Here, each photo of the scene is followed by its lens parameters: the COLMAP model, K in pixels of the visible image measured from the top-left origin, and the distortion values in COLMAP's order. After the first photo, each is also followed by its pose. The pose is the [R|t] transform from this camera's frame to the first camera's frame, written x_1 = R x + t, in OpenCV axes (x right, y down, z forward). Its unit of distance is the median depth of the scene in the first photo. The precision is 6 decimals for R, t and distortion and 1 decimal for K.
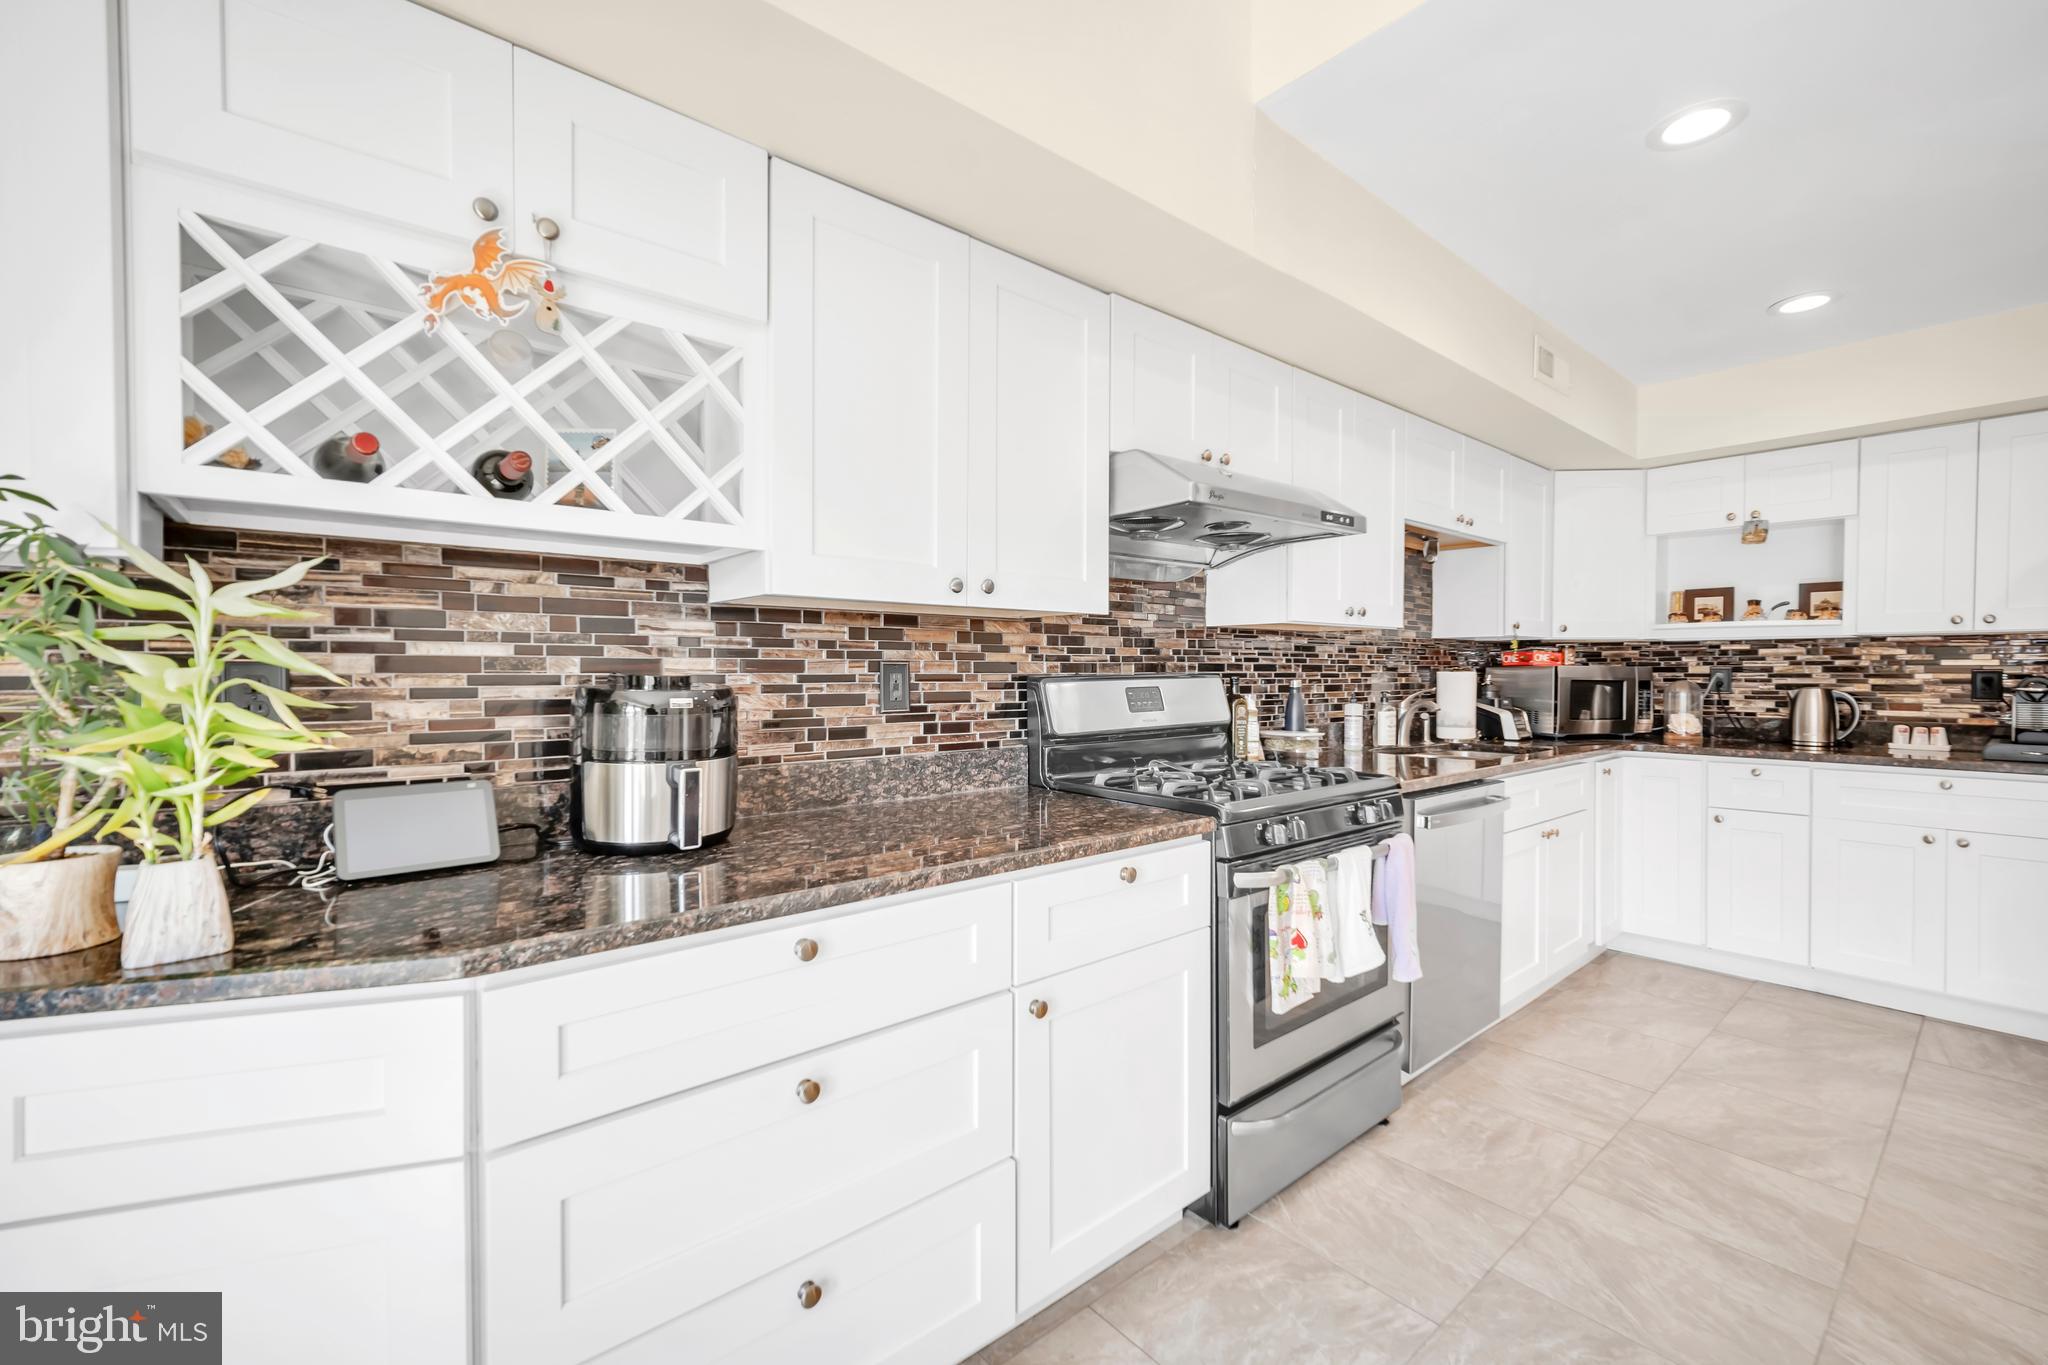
lens RADIAL K [[851.4, 0, 1040.3], [0, 851.4, 681.3], [0, 0, 1]] dist [0.001216, 0.000605]
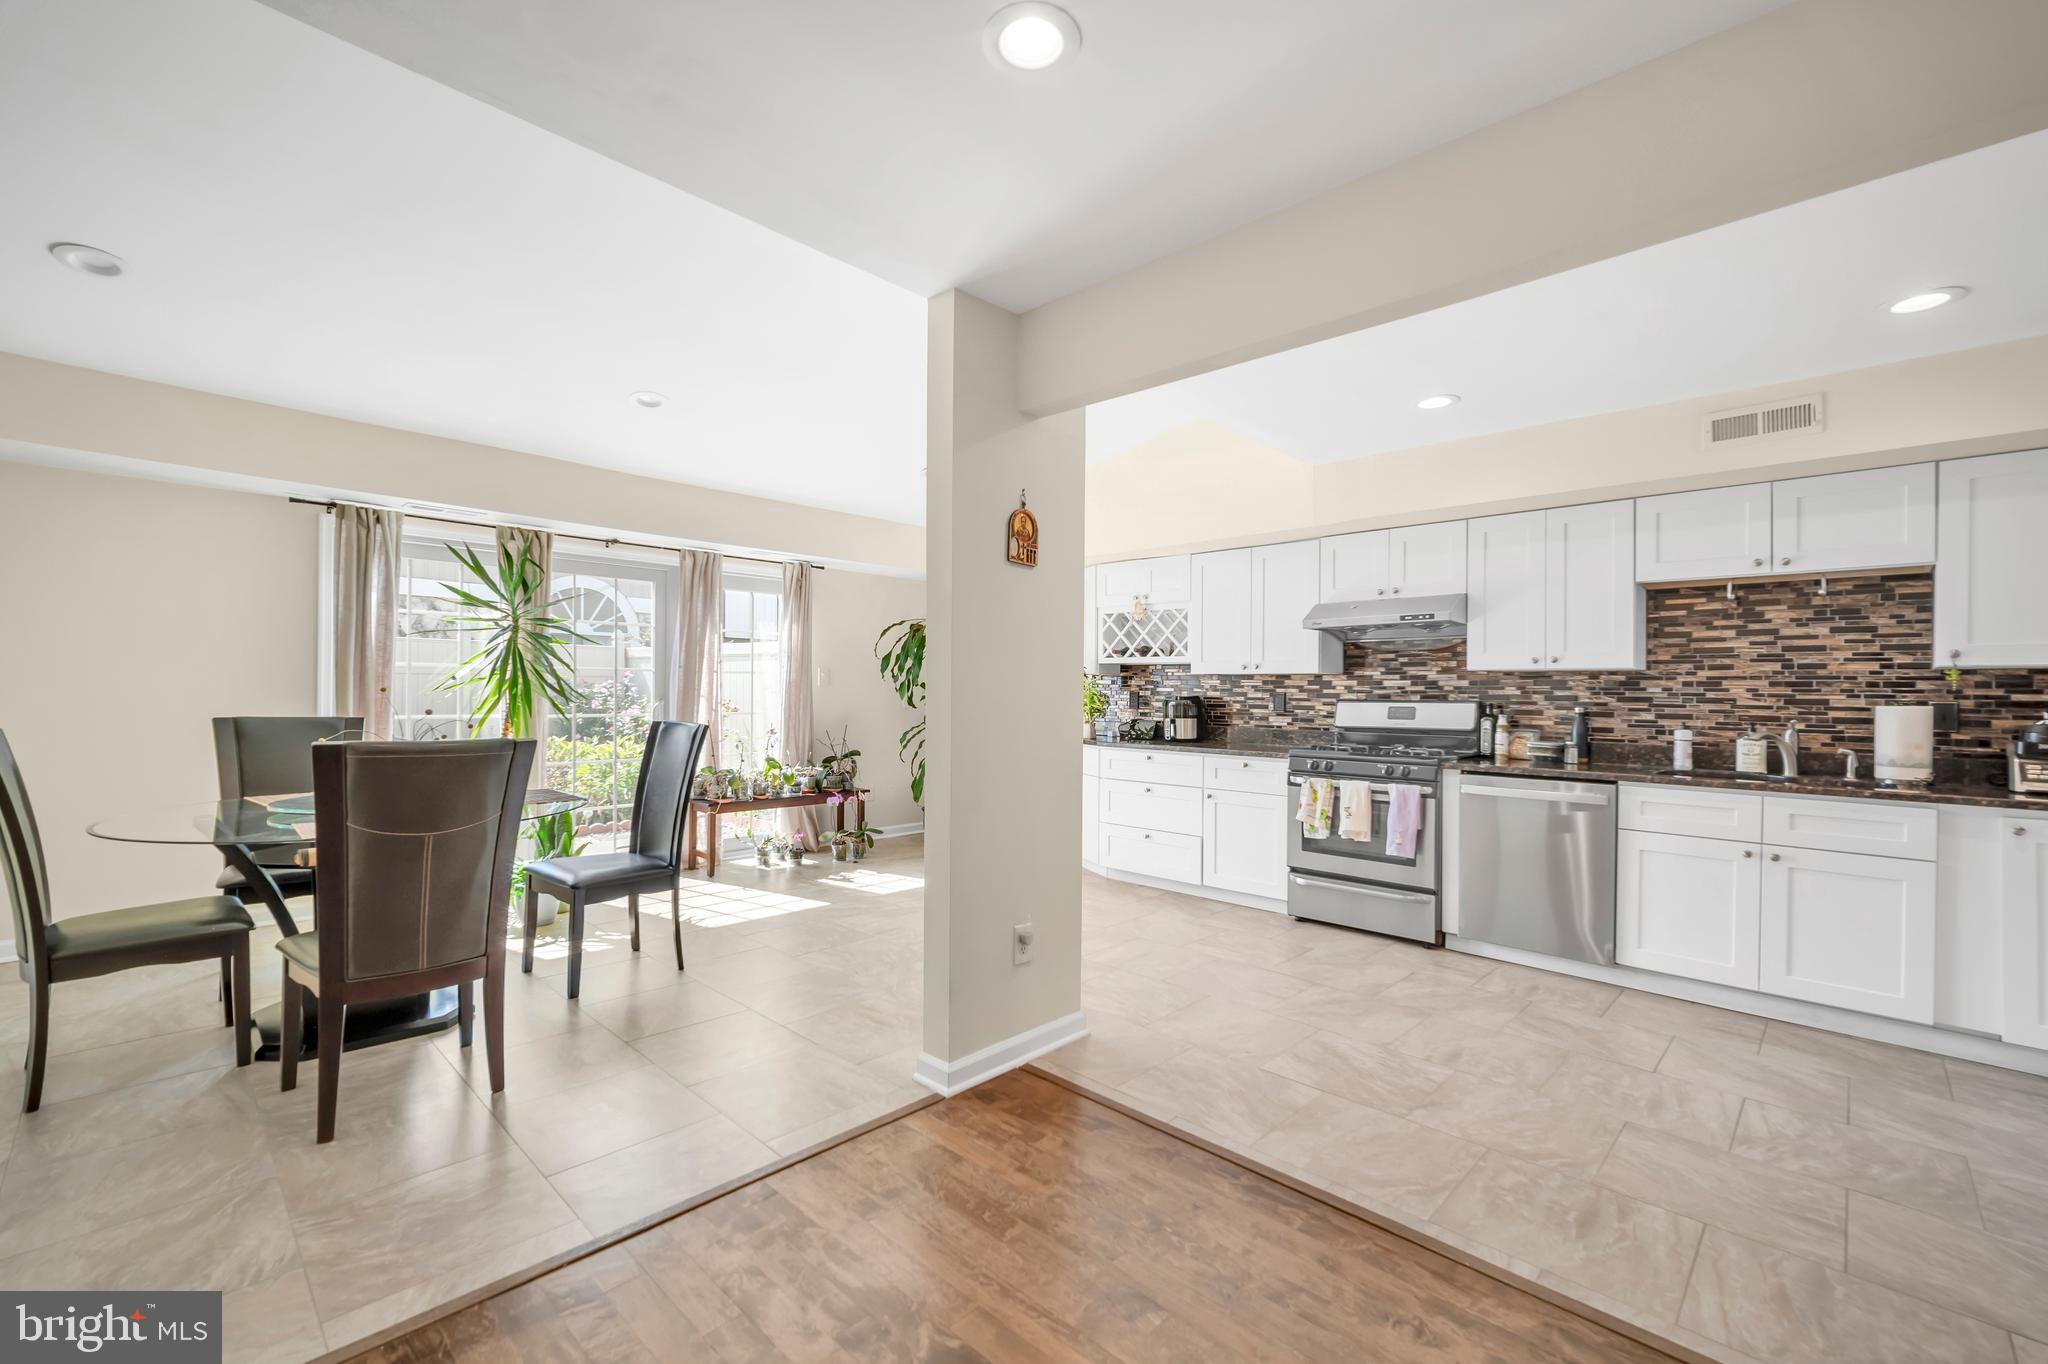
lens RADIAL K [[845.8, 0, 974.6], [0, 845.8, 685.5], [0, 0, 1]] dist [-0.000326, -0.000132]
pose [[0.047501, -0.007287, -0.998845, 2.505769], [-0.027152, 0.999594, -0.008584, 0.002224], [0.998502, 0.027528, 0.047284, -0.067920]]
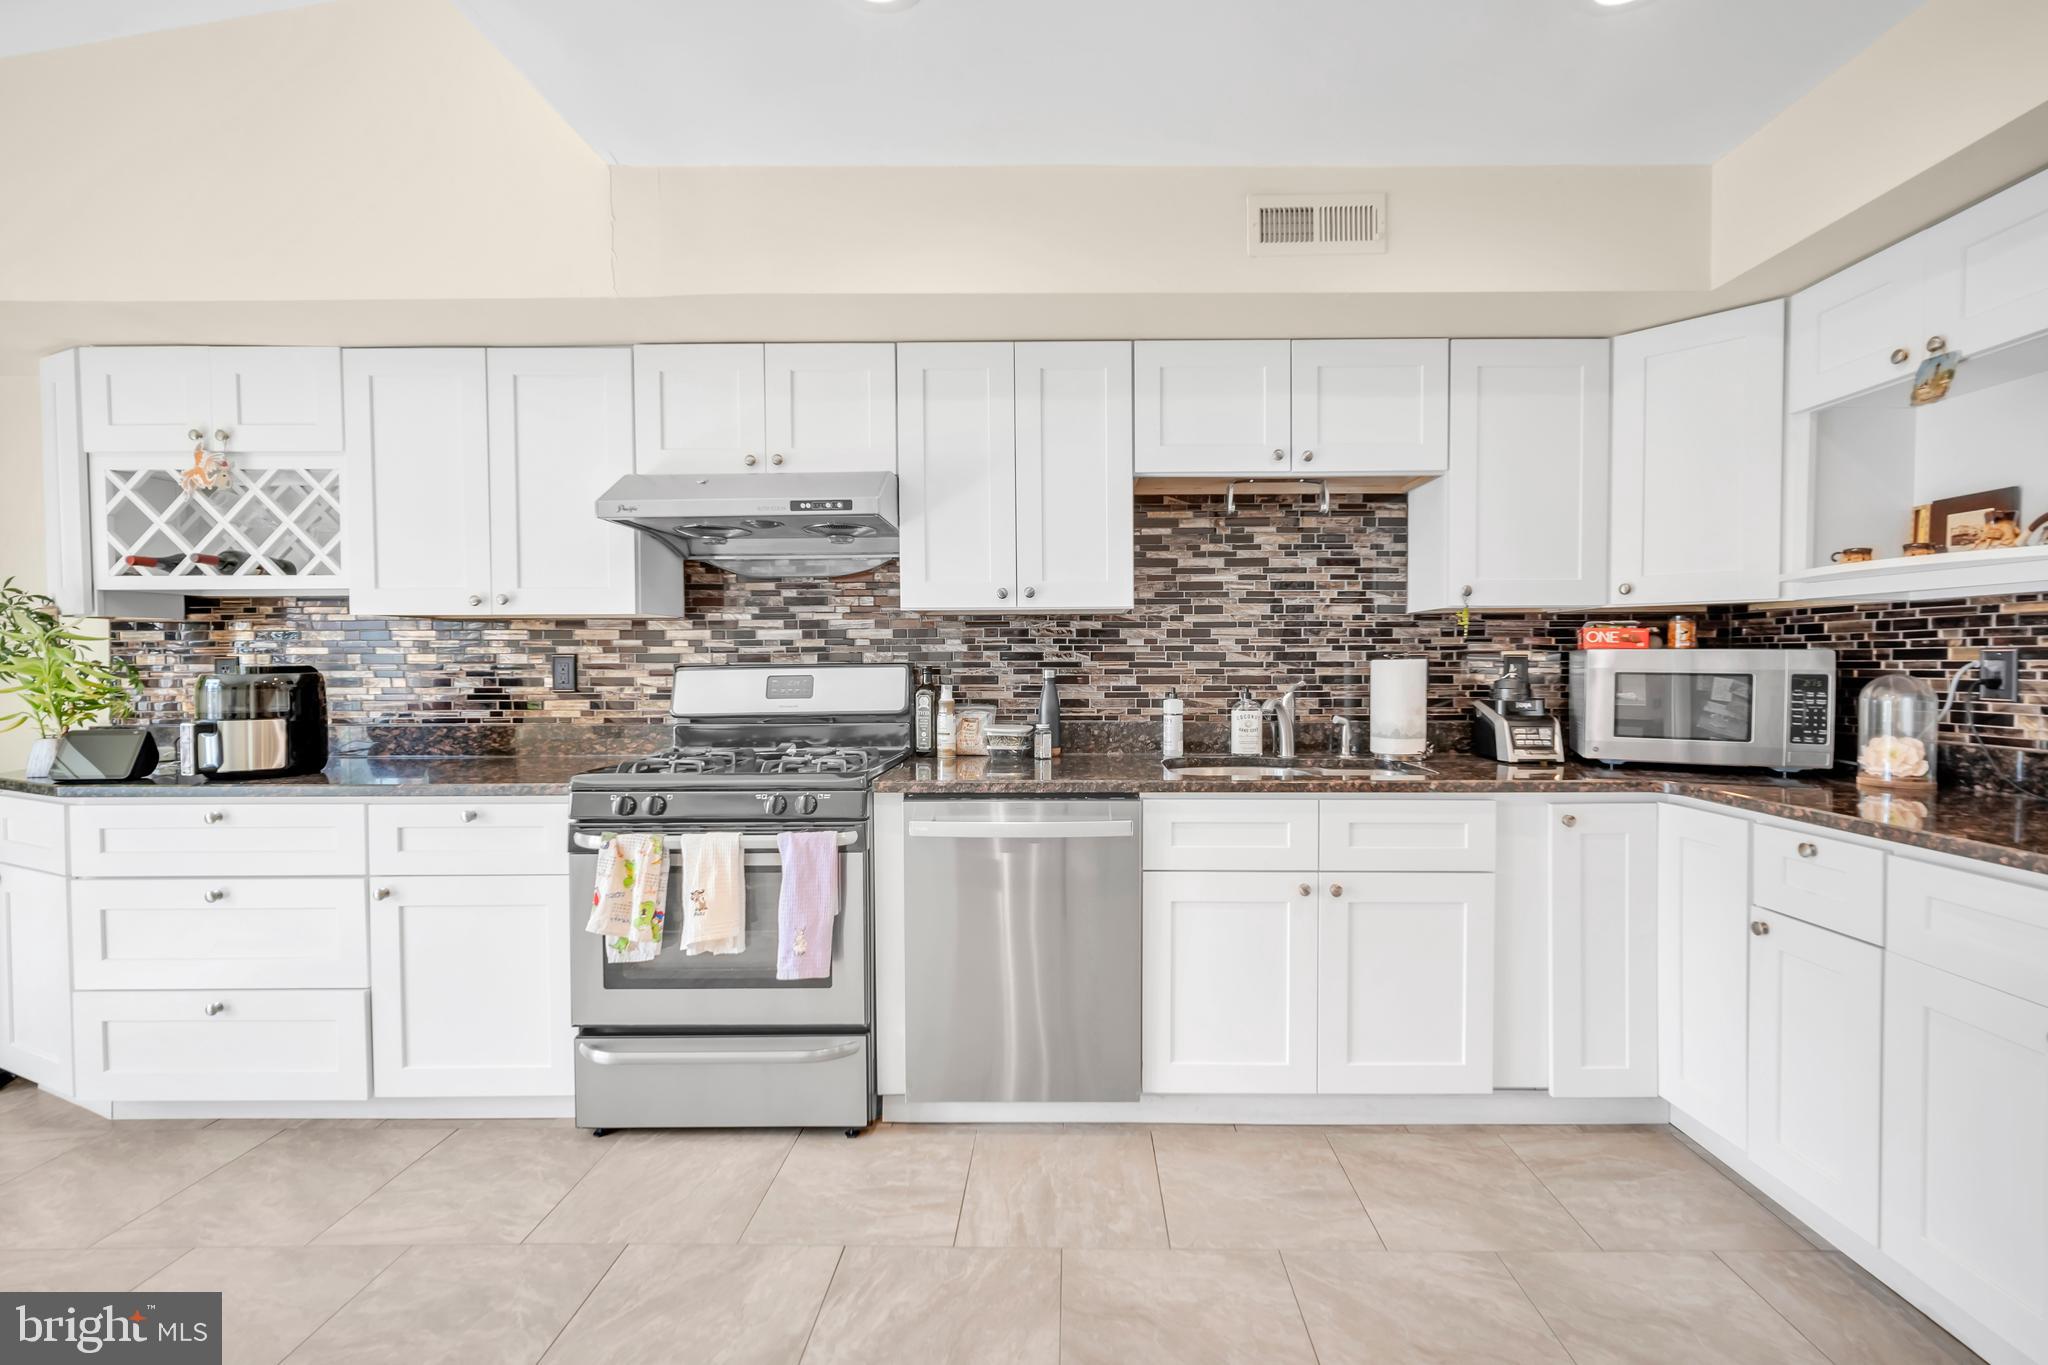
lens RADIAL K [[889.3, 0, 1062.2], [0, 889.3, 677.4], [0, 0, 1]] dist [0.000957, 0.000359]
pose [[0.751751, 0.010044, -0.659370, 1.428843], [-0.004924, 0.999942, 0.009619, -0.004431], [0.659428, -0.003985, 0.751757, 0.477236]]
